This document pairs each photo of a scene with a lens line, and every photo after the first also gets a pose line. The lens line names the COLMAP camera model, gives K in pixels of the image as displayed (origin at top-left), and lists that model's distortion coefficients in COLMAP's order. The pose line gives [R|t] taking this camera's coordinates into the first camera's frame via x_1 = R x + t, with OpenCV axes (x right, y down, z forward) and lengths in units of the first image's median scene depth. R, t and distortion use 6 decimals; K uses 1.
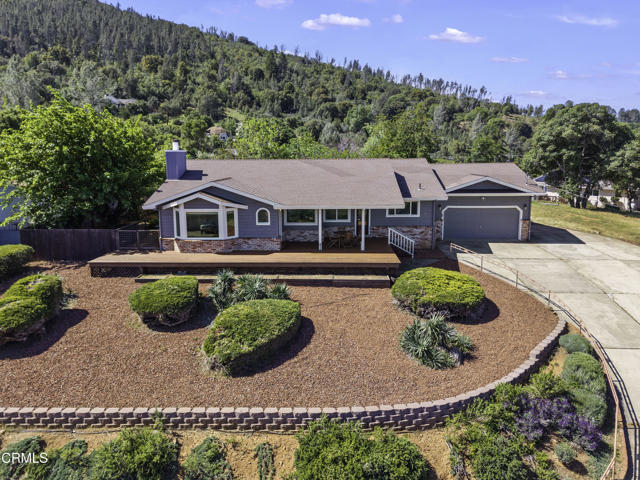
lens RADIAL K [[427.2, 0, 306.7], [0, 427.2, 239.5], [0, 0, 1]] dist [0.021745, -0.021835]
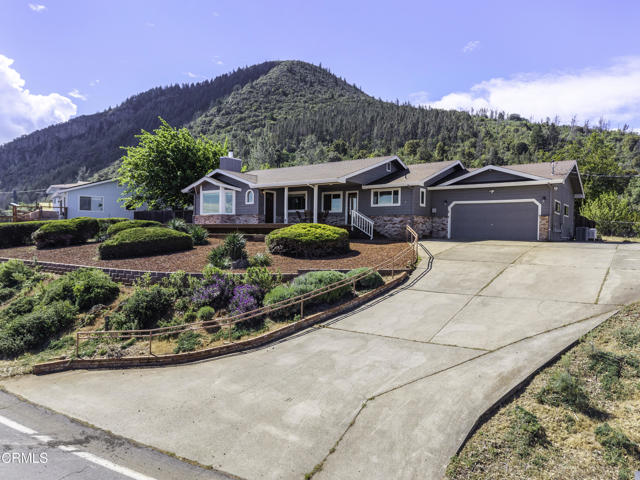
lens RADIAL K [[427.2, 0, 319.7], [0, 427.2, 265.3], [0, 0, 1]] dist [0.021745, -0.021835]
pose [[0.838202, 0.060551, -0.541988, 0.602331], [-0.129364, 0.987528, -0.089739, 0.181378], [0.529795, 0.145333, 0.835581, 0.087905]]
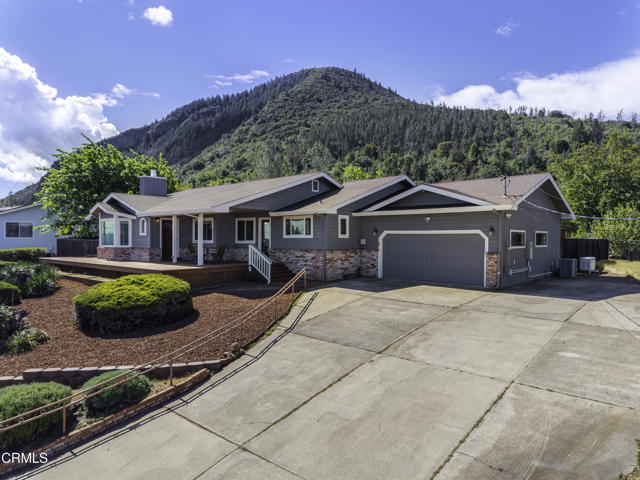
lens RADIAL K [[427.2, 0, 321.3], [0, 427.2, 245.1], [0, 0, 1]] dist [0.021745, -0.021835]
pose [[0.786844, 0.022025, -0.616759, 0.693746], [-0.129964, 0.982866, -0.130705, 0.054173], [0.603312, 0.183001, 0.776225, 0.382955]]
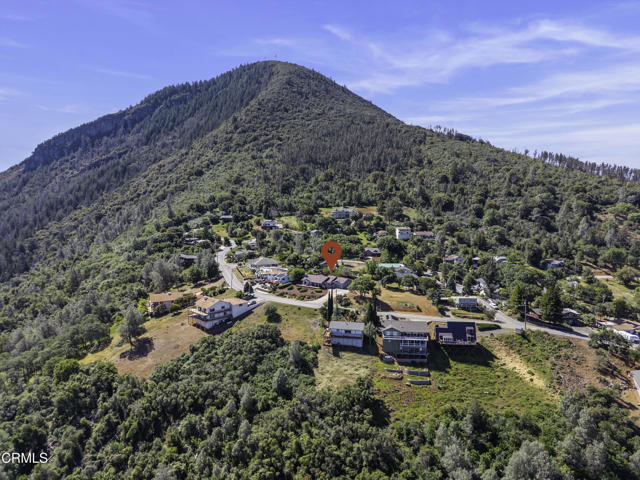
lens RADIAL K [[427.2, 0, 313.9], [0, 427.2, 240.0], [0, 0, 1]] dist [0.021745, -0.021835]
pose [[0.837873, 0.057997, -0.542776, 4.424798], [-0.111785, 0.991497, -0.066618, -0.314220], [0.534297, 0.116491, 0.837232, -6.190748]]
